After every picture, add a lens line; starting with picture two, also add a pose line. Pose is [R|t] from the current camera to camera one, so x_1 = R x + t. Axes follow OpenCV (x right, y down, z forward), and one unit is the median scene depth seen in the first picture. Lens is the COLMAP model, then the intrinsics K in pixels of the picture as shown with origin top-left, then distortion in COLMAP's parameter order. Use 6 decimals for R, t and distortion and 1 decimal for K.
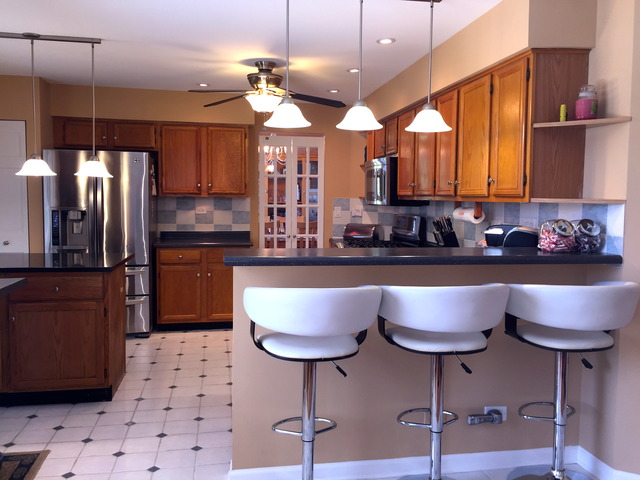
lens RADIAL K [[559.7, 0, 319.9], [0, 559.7, 240.6], [0, 0, 1]] dist [0.055664, -0.062141]
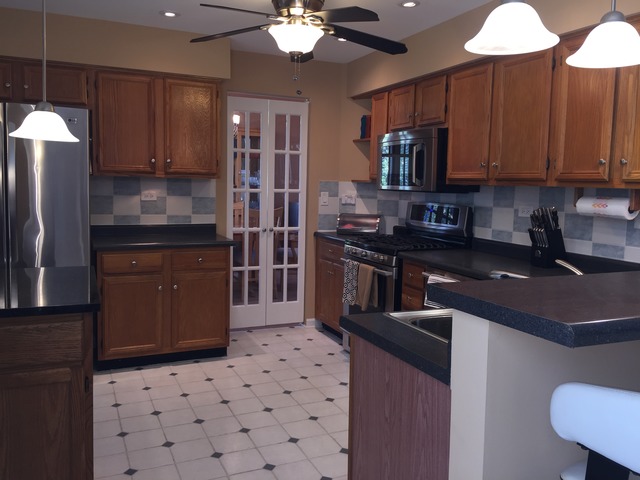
lens RADIAL K [[559.7, 0, 320.1], [0, 559.7, 236.4], [0, 0, 1]] dist [0.055664, -0.062141]
pose [[0.971208, -0.011875, 0.237938, -0.177852], [0.006253, 0.999683, 0.024369, -0.018592], [-0.238153, -0.022180, 0.970974, 0.252691]]
